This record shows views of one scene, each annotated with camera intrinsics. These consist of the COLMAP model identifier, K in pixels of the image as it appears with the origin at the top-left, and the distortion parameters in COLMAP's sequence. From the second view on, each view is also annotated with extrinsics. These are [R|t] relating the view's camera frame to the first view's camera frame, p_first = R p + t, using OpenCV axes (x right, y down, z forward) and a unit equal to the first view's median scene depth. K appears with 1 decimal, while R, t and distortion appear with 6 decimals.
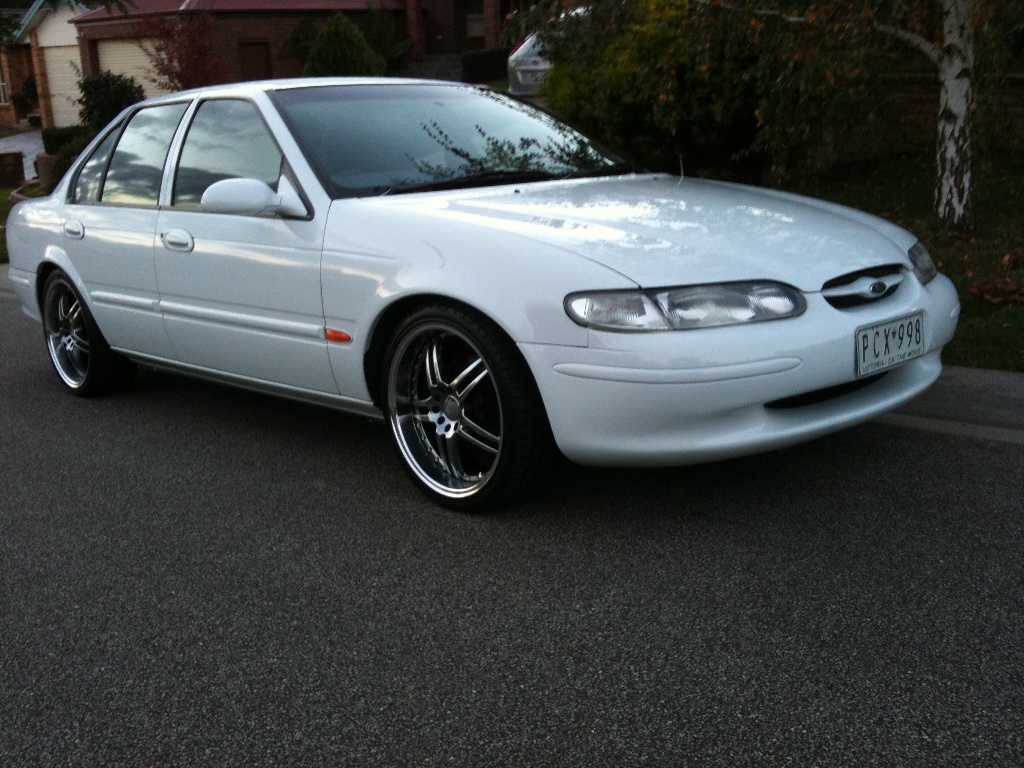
lens RADIAL K [[1109.7, 0, 512.0], [0, 1109.7, 384.0], [0, 0, 1]] dist [0.072442, -0.216067]
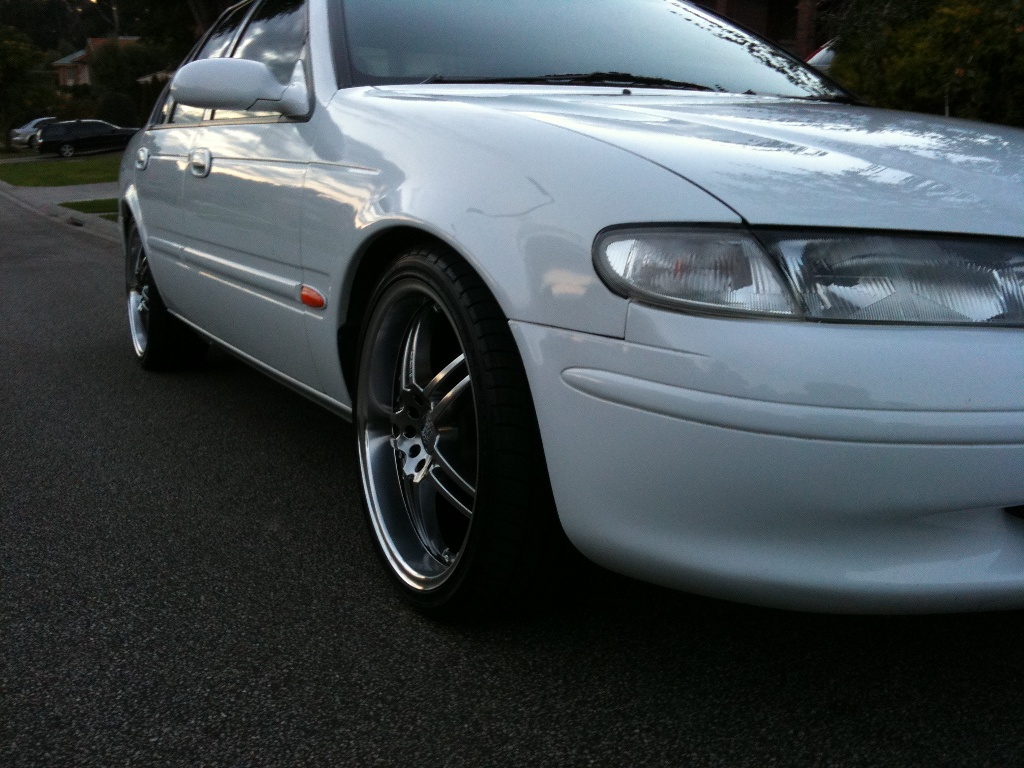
lens RADIAL K [[1109.7, 0, 512.0], [0, 1109.7, 384.0], [0, 0, 1]] dist [0.072442, -0.216067]
pose [[0.960637, 0.120927, -0.250105, 0.131927], [-0.128929, 0.991528, -0.015803, 0.000731], [0.246076, 0.047427, 0.968090, 0.468254]]
